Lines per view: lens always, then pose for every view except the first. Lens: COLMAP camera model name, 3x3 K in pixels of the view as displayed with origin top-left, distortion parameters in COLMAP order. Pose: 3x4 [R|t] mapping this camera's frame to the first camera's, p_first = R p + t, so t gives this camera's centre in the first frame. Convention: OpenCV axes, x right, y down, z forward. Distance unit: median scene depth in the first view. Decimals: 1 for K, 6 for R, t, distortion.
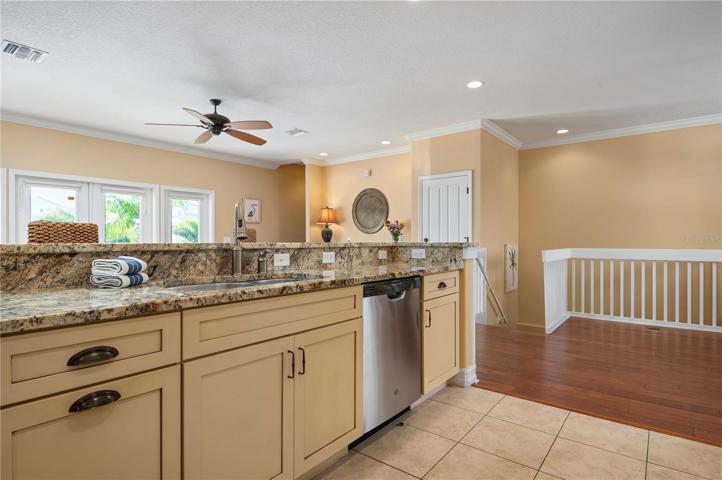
lens RADIAL K [[390.6, 0, 361.0], [0, 390.6, 240.0], [0, 0, 1]] dist [0.002192, 0.000627]
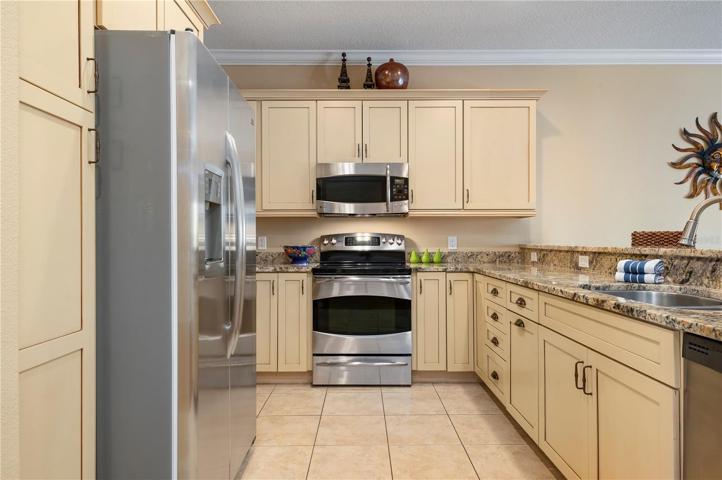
lens RADIAL K [[430.4, 0, 370.1], [0, 430.4, 242.4], [0, 0, 1]] dist [0.022493, -0.001223]
pose [[-0.777344, 0.006274, -0.629044, 0.549173], [0.003530, 0.999978, 0.005610, -0.012143], [0.629065, 0.002140, -0.777349, 0.913424]]
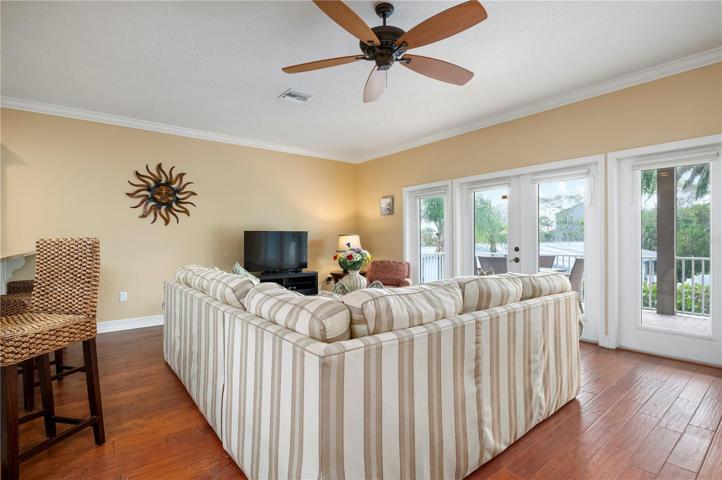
lens RADIAL K [[353.0, 0, 361.0], [0, 353.0, 240.0], [0, 0, 1]] dist [-0.000202, -0.000359]
pose [[-0.226055, 0.001180, -0.974114, 0.268761], [0.009239, 0.999957, -0.000932, -0.024721], [0.974071, -0.009210, -0.226057, 1.978466]]
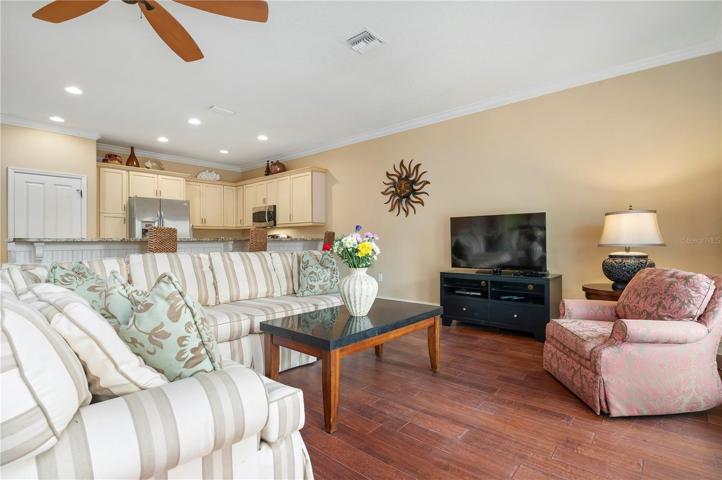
lens RADIAL K [[353.0, 0, 361.0], [0, 353.0, 240.0], [0, 0, 1]] dist [-0.000202, -0.000359]
pose [[-0.998659, 0.006922, 0.051302, -1.217540], [0.006701, 0.999968, -0.004479, 0.026151], [-0.051331, -0.004129, -0.998673, 2.574100]]
